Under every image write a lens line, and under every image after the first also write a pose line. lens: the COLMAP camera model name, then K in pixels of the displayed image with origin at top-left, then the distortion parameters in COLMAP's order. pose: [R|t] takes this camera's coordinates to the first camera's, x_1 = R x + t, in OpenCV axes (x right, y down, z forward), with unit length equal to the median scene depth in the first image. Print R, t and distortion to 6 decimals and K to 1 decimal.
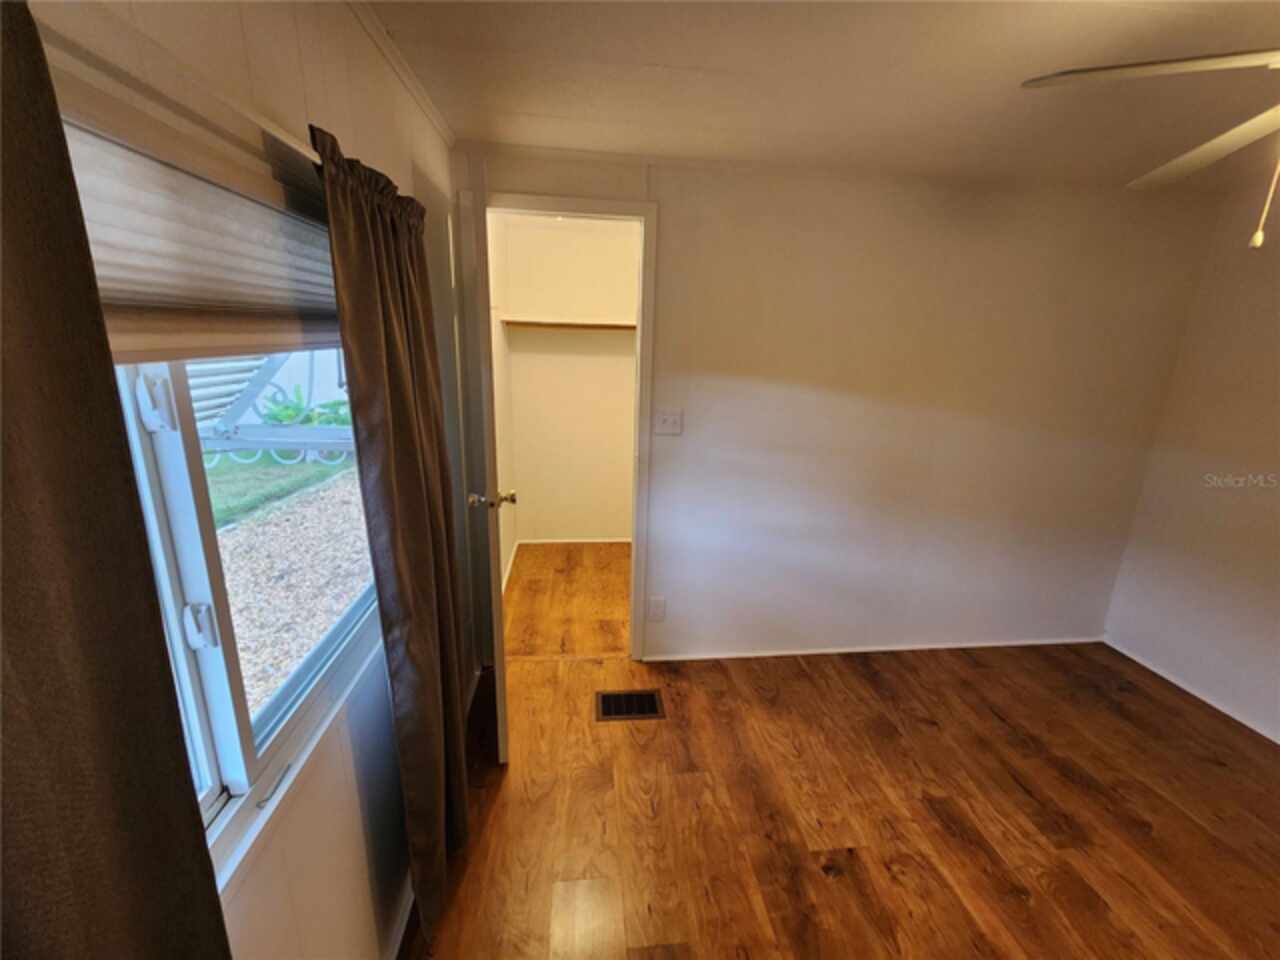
lens RADIAL K [[528.2, 0, 642.7], [0, 528.2, 483.1], [0, 0, 1]] dist [0.001278, 0.000418]
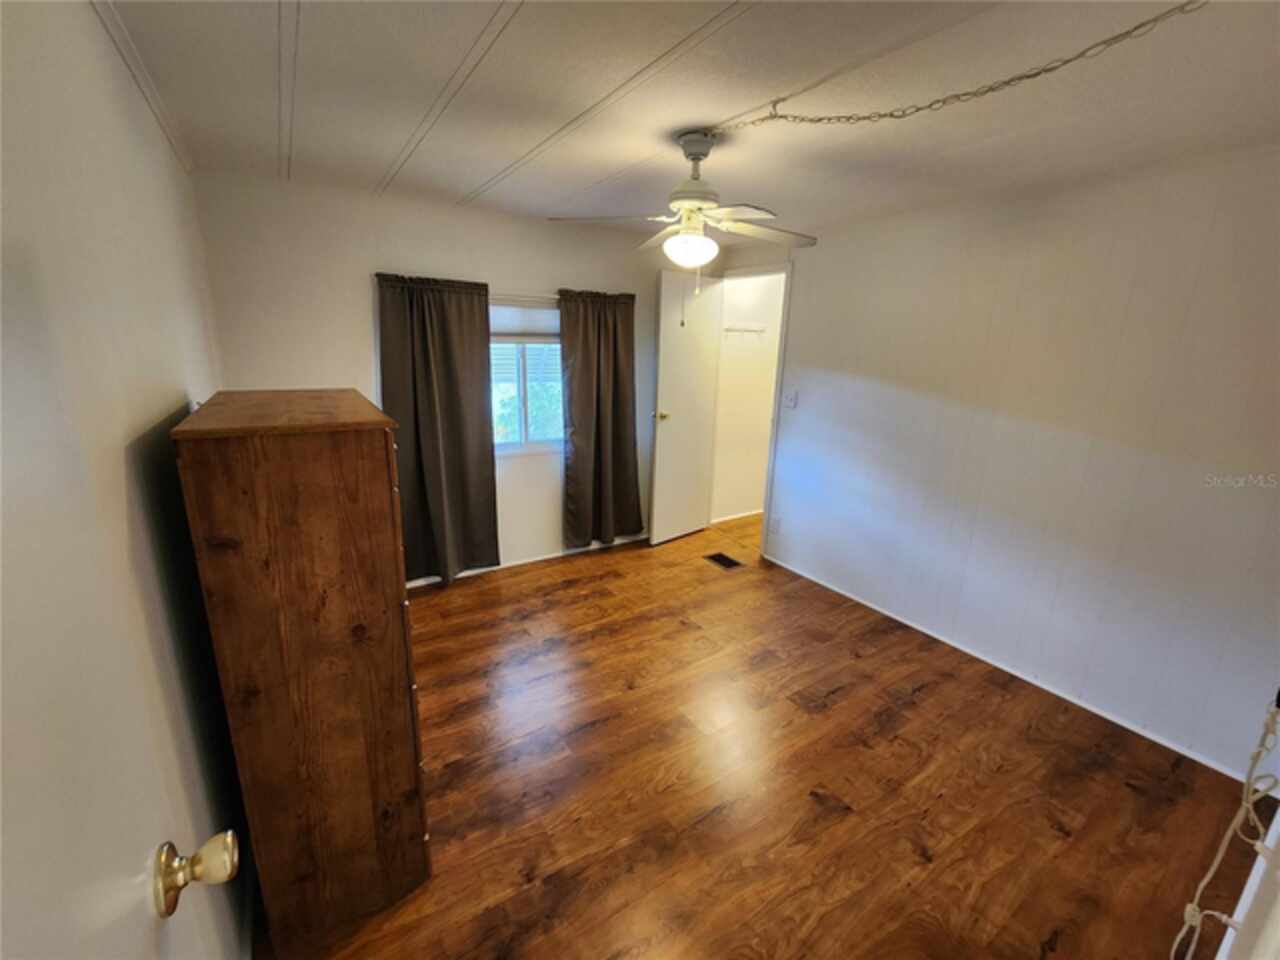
lens RADIAL K [[528.2, 0, 647.7], [0, 528.2, 478.0], [0, 0, 1]] dist [0.001278, 0.000418]
pose [[0.459497, 0.208193, -0.863434, 1.360073], [-0.253240, 0.962497, 0.097312, 0.068260], [0.851312, 0.173941, 0.494988, -0.086735]]
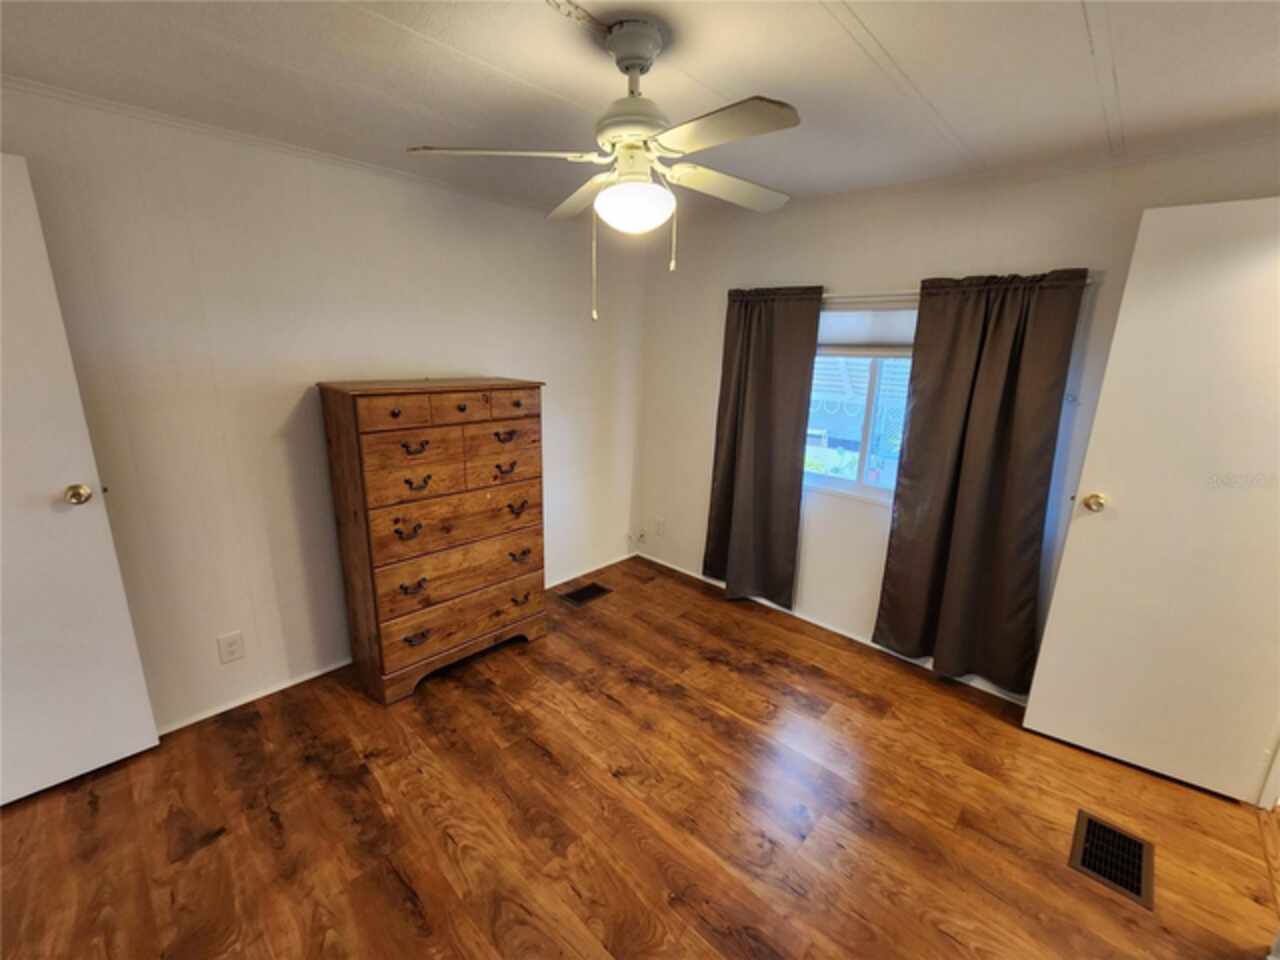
lens RADIAL K [[528.2, 0, 642.4], [0, 528.2, 474.5], [0, 0, 1]] dist [0.001278, 0.000418]
pose [[-0.759883, 0.114089, -0.639970, 0.948687], [-0.216605, 0.883781, 0.414744, -0.226280], [0.612911, 0.453778, -0.646858, 0.905706]]
